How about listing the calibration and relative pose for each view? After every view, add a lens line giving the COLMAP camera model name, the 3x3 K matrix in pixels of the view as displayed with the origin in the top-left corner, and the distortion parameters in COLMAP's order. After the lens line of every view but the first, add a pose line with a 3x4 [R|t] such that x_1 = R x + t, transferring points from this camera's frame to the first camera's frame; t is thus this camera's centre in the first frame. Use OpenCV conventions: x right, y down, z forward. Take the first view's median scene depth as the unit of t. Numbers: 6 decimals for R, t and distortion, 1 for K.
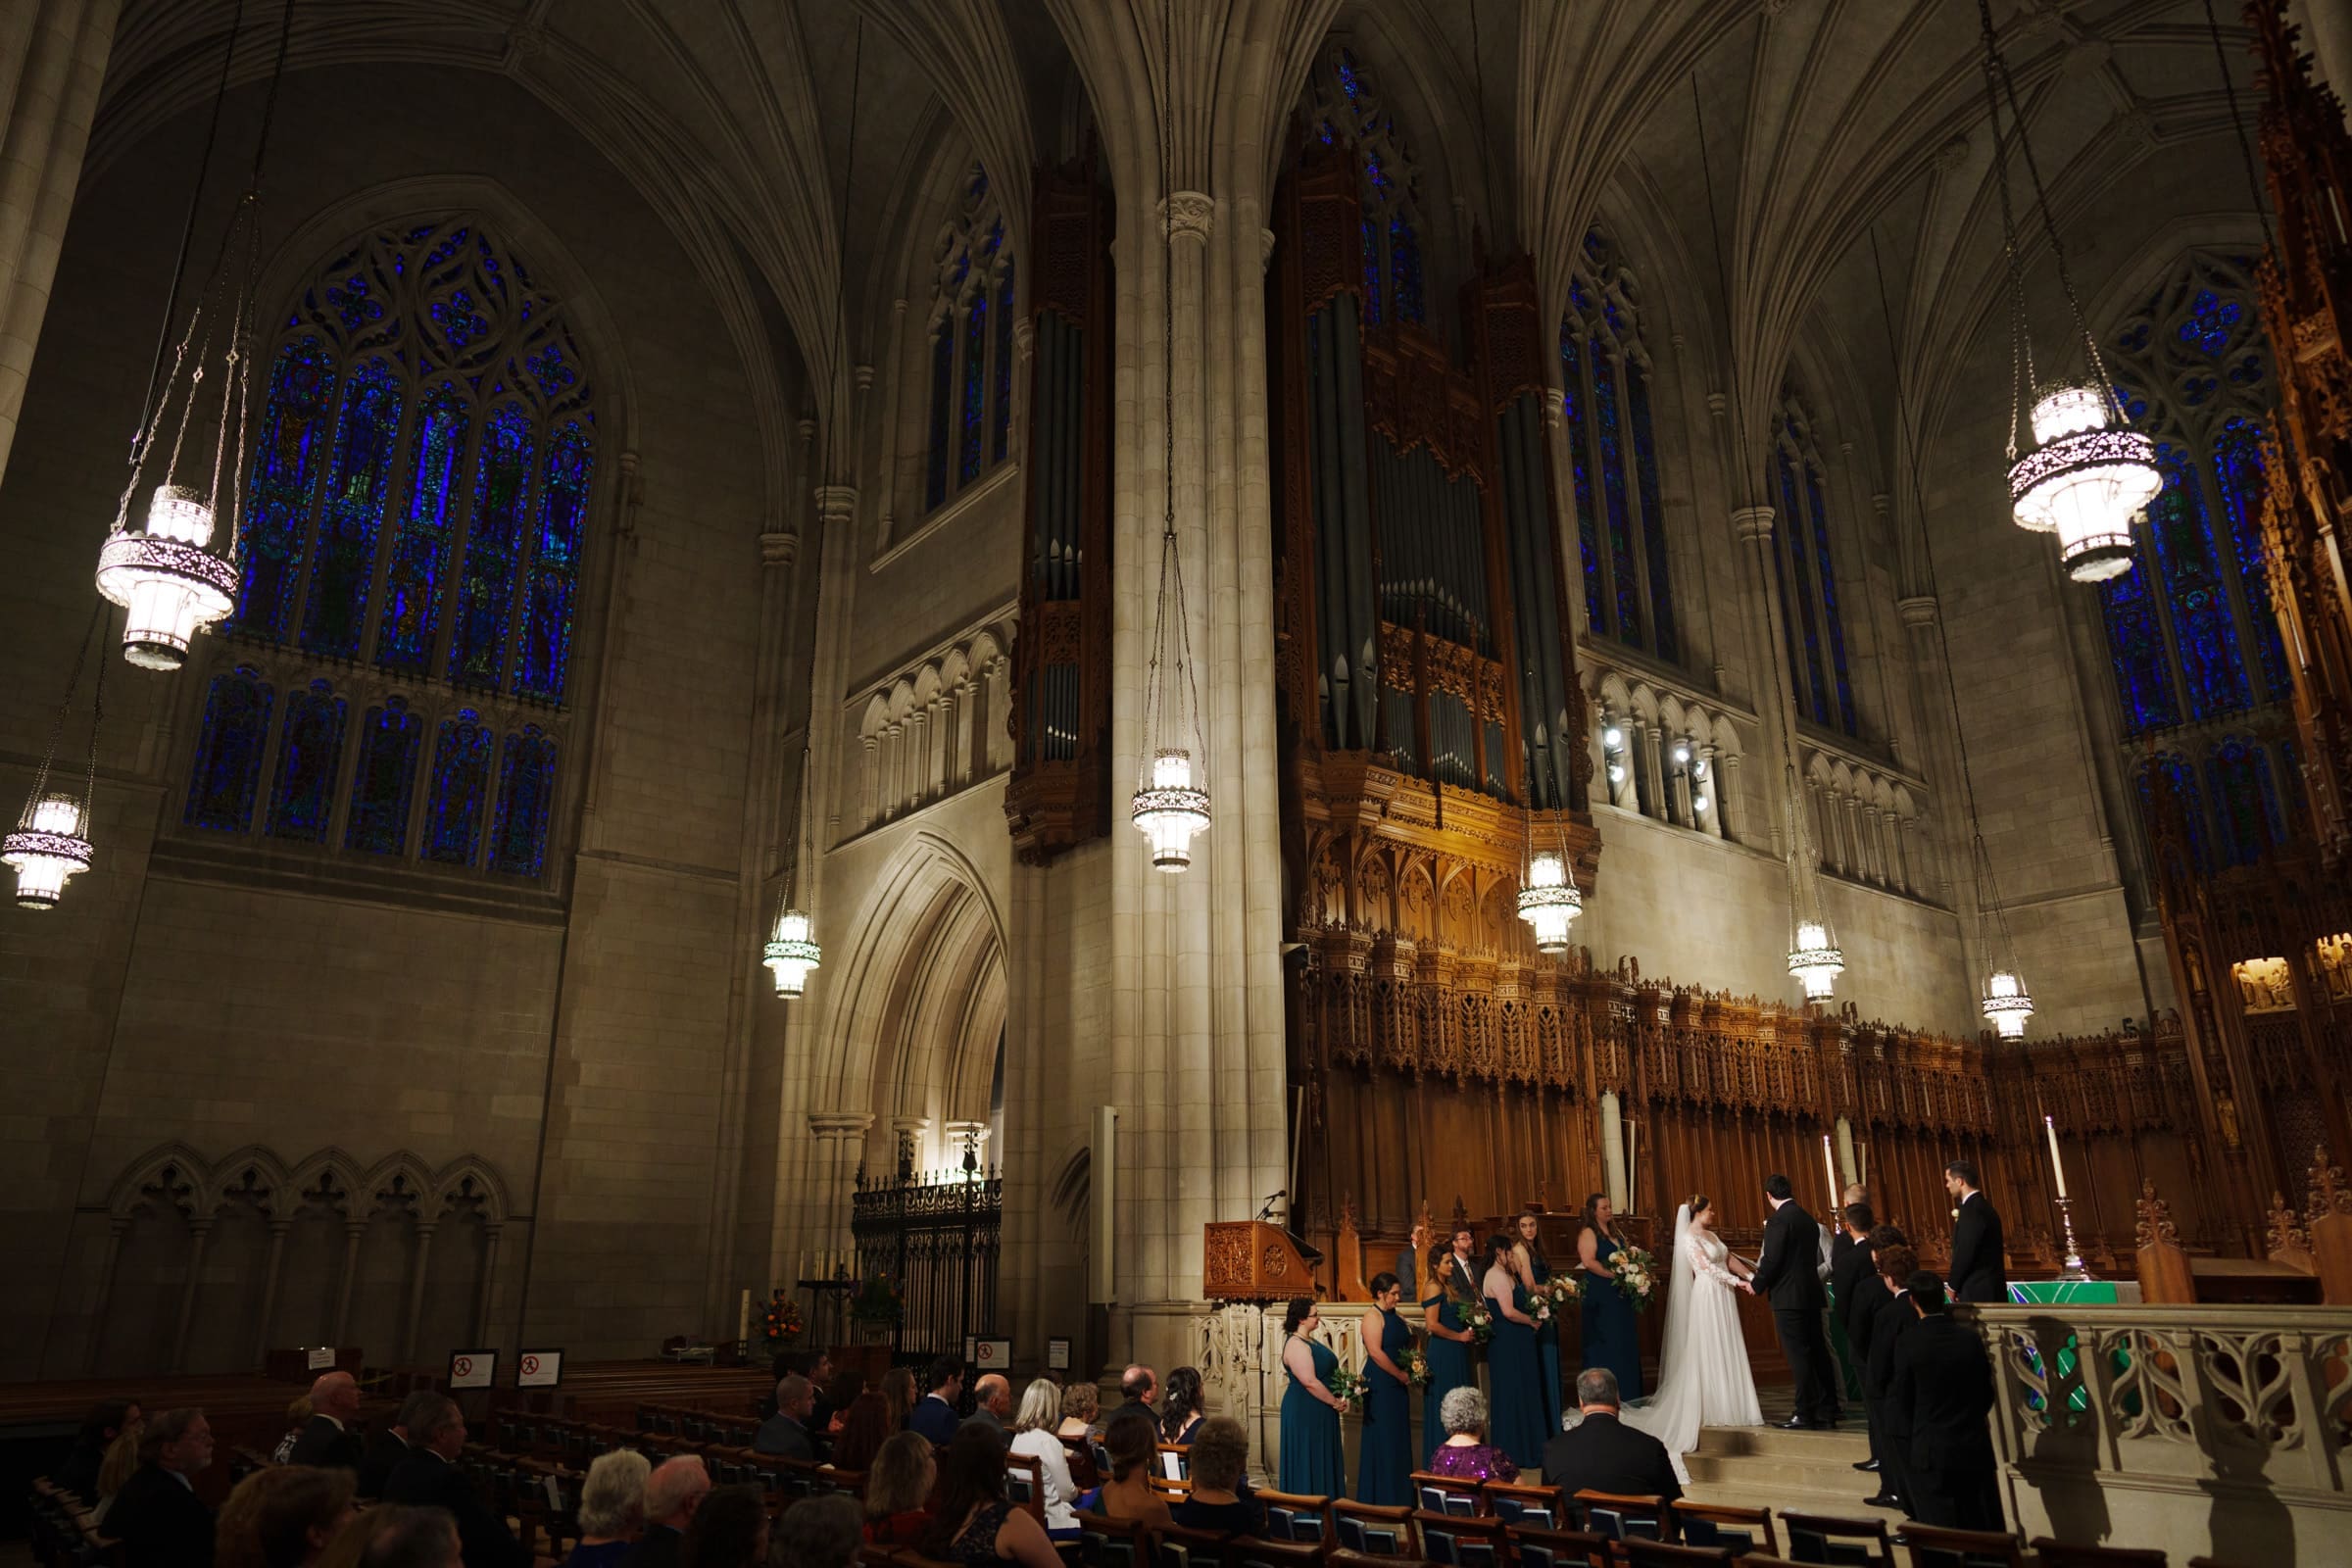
lens RADIAL K [[1549.3, 0, 1176.0], [0, 1549.3, 784.0], [0, 0, 1]] dist [-0.022518, 0.004229]
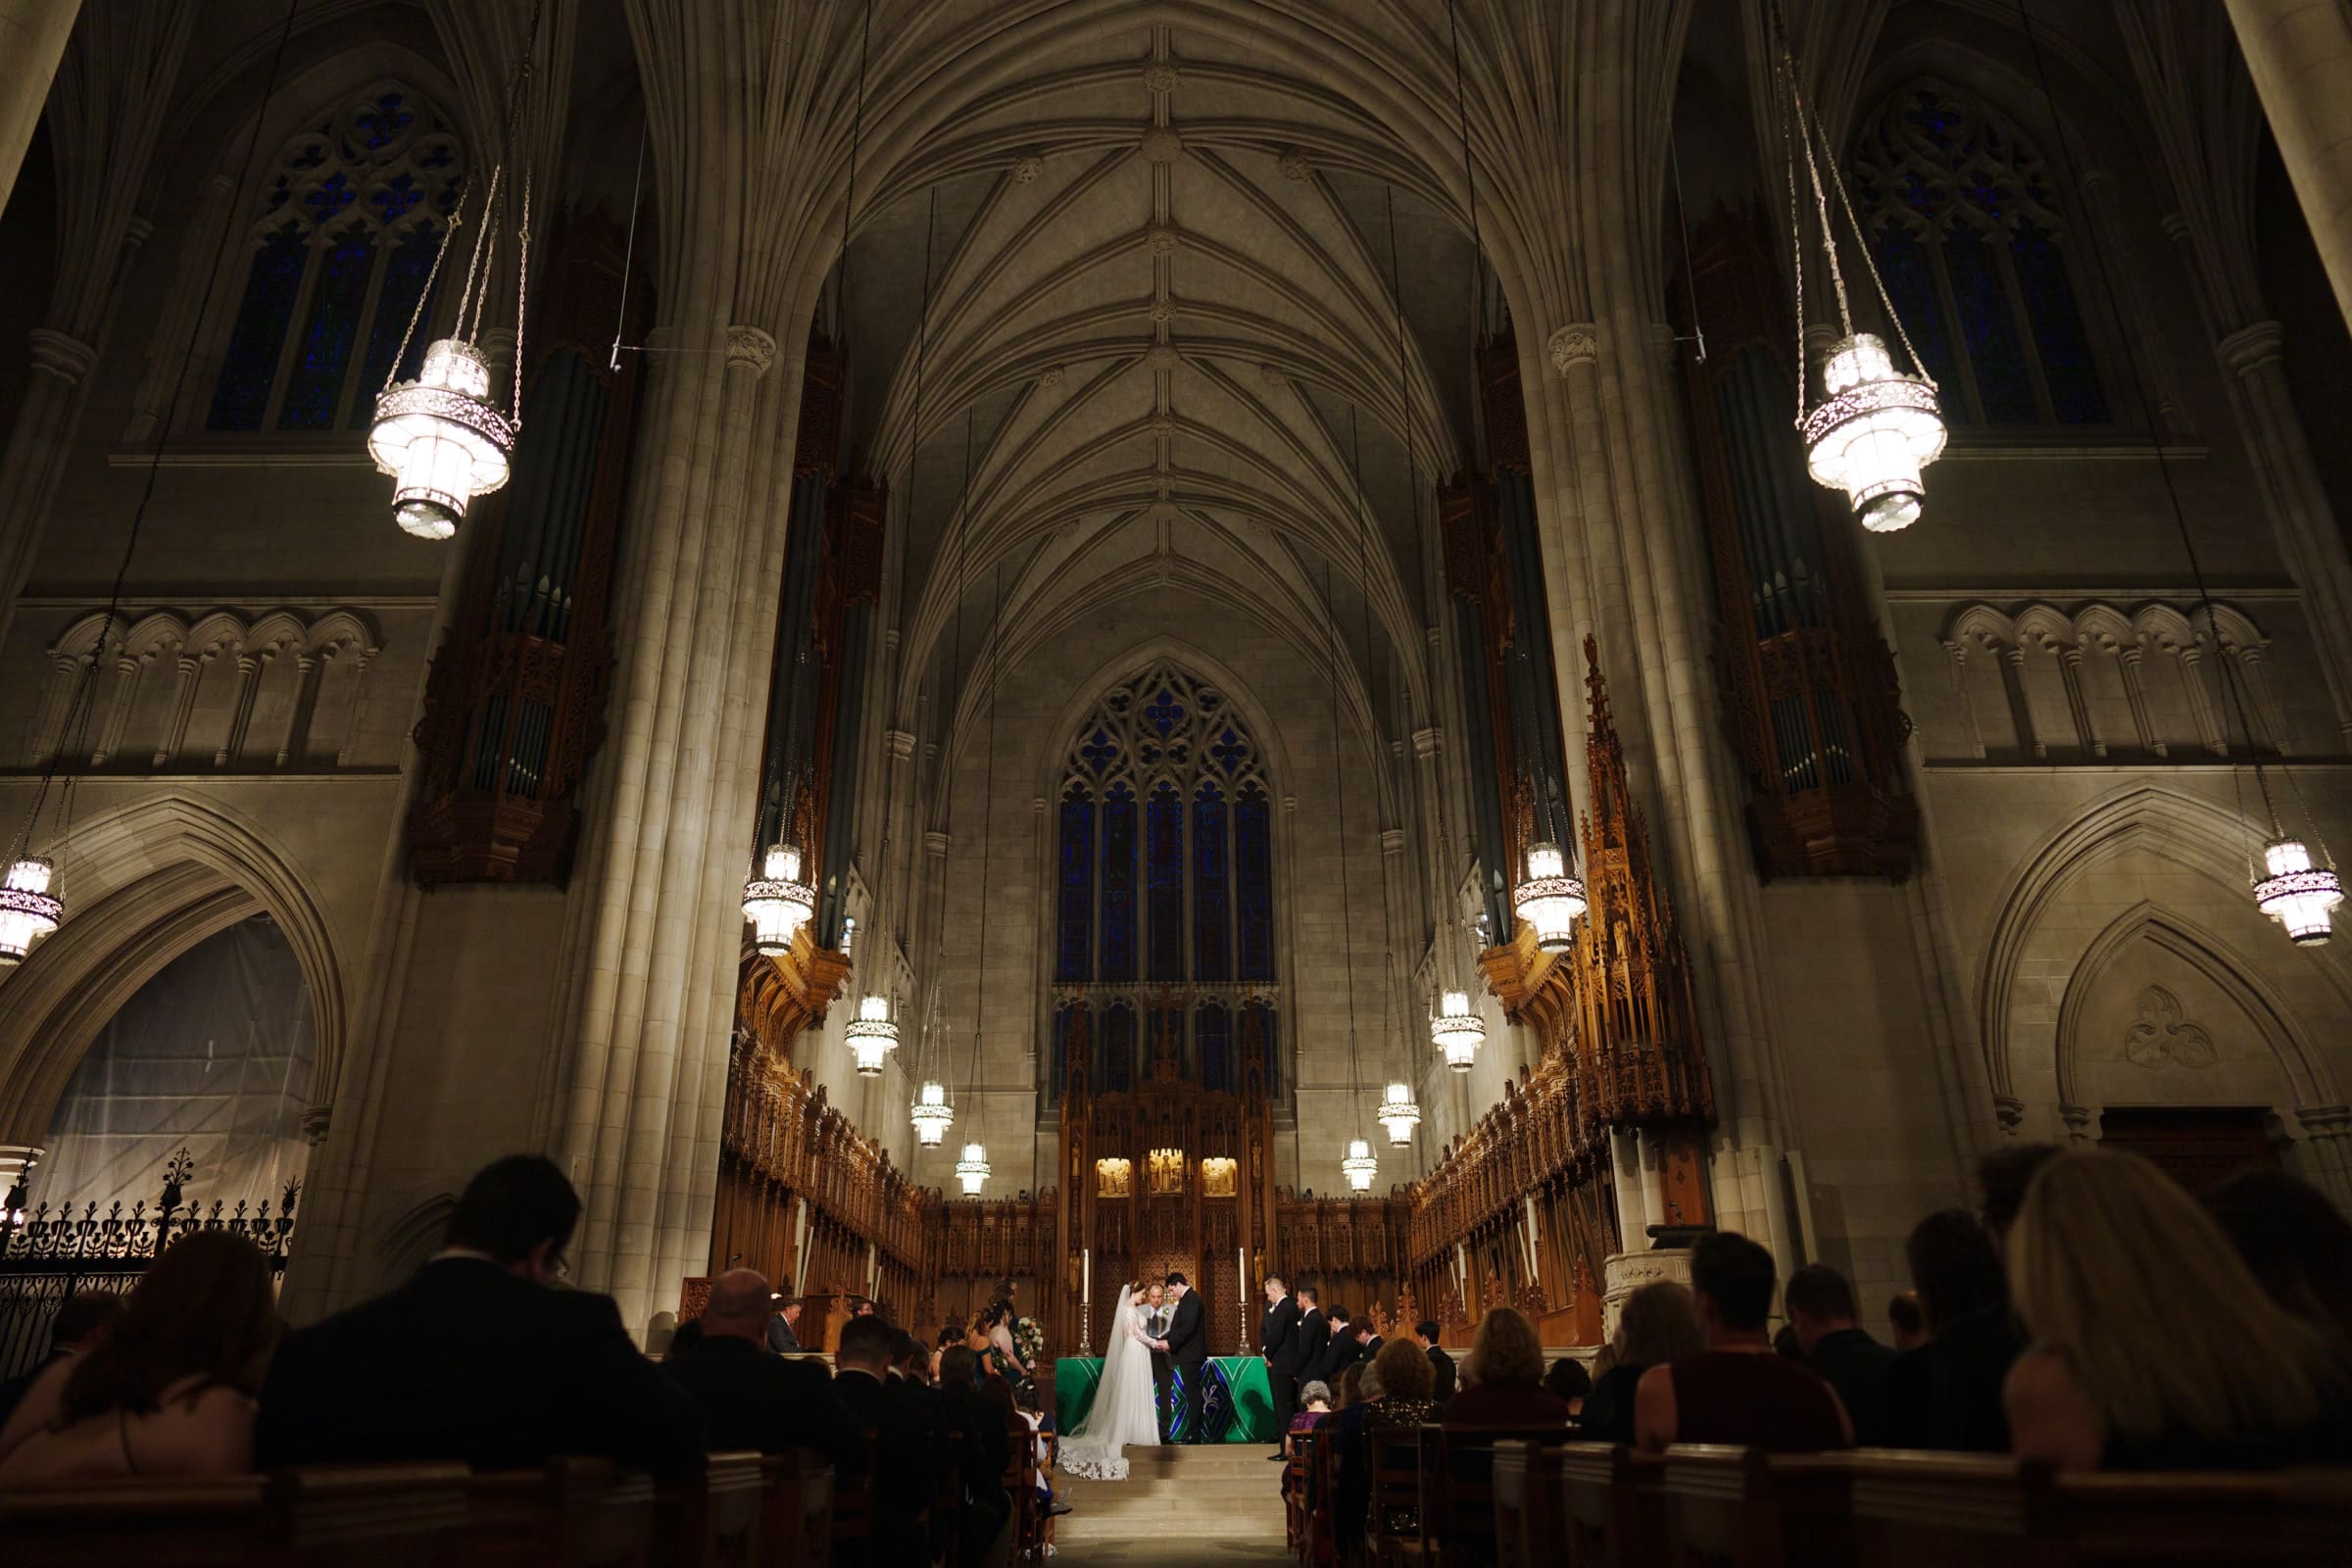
lens RADIAL K [[1549.3, 0, 1176.0], [0, 1549.3, 784.0], [0, 0, 1]] dist [-0.022518, 0.004229]
pose [[0.619258, 0.304082, 0.723916, -0.389952], [-0.235915, 0.951422, -0.197839, 0.053501], [-0.748909, -0.048269, 0.660913, 0.032221]]
